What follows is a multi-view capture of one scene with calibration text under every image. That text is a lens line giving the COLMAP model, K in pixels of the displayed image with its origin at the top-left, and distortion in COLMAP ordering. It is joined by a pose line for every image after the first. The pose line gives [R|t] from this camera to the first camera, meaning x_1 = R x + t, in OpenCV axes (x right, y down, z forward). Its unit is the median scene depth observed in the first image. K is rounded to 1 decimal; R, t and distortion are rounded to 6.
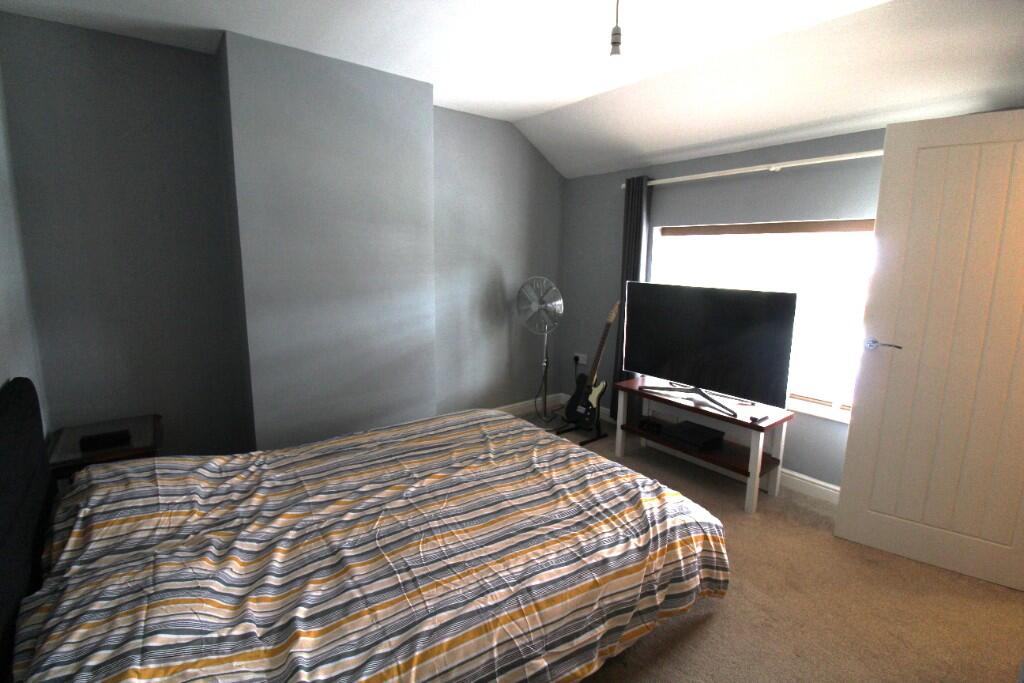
lens RADIAL K [[472.4, 0, 514.0], [0, 472.4, 340.9], [0, 0, 1]] dist [-0.008037, -0.006588]
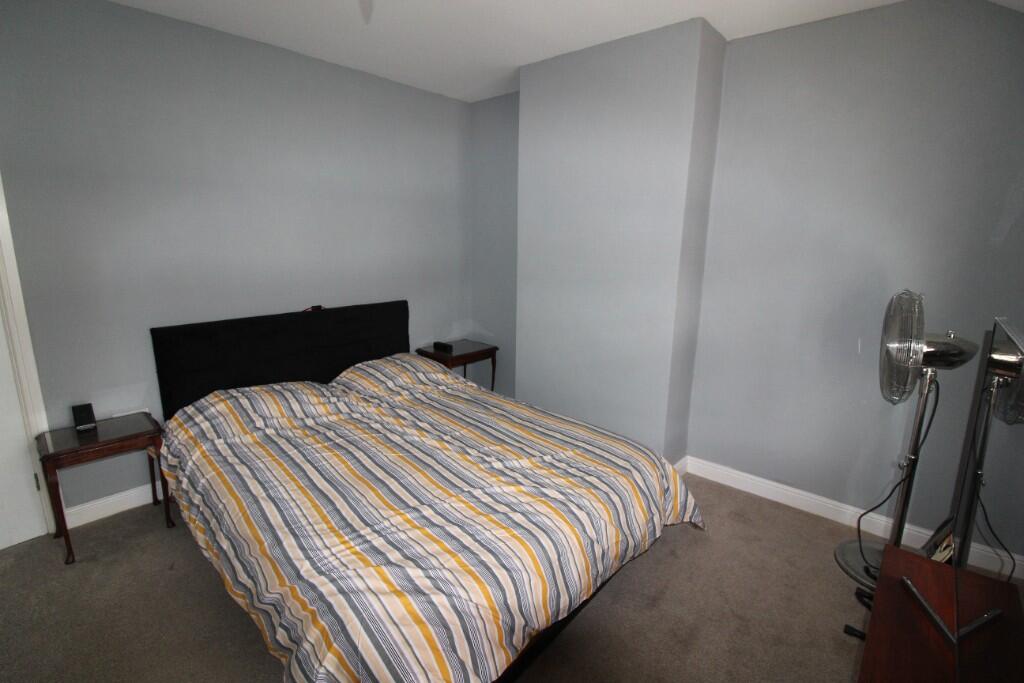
lens RADIAL K [[472.4, 0, 514.5], [0, 472.4, 338.9], [0, 0, 1]] dist [-0.008037, -0.006588]
pose [[0.170251, 0.195342, -0.965845, 0.879070], [-0.191355, 0.968050, 0.162058, -0.155716], [0.966643, 0.157229, 0.202191, 0.927006]]
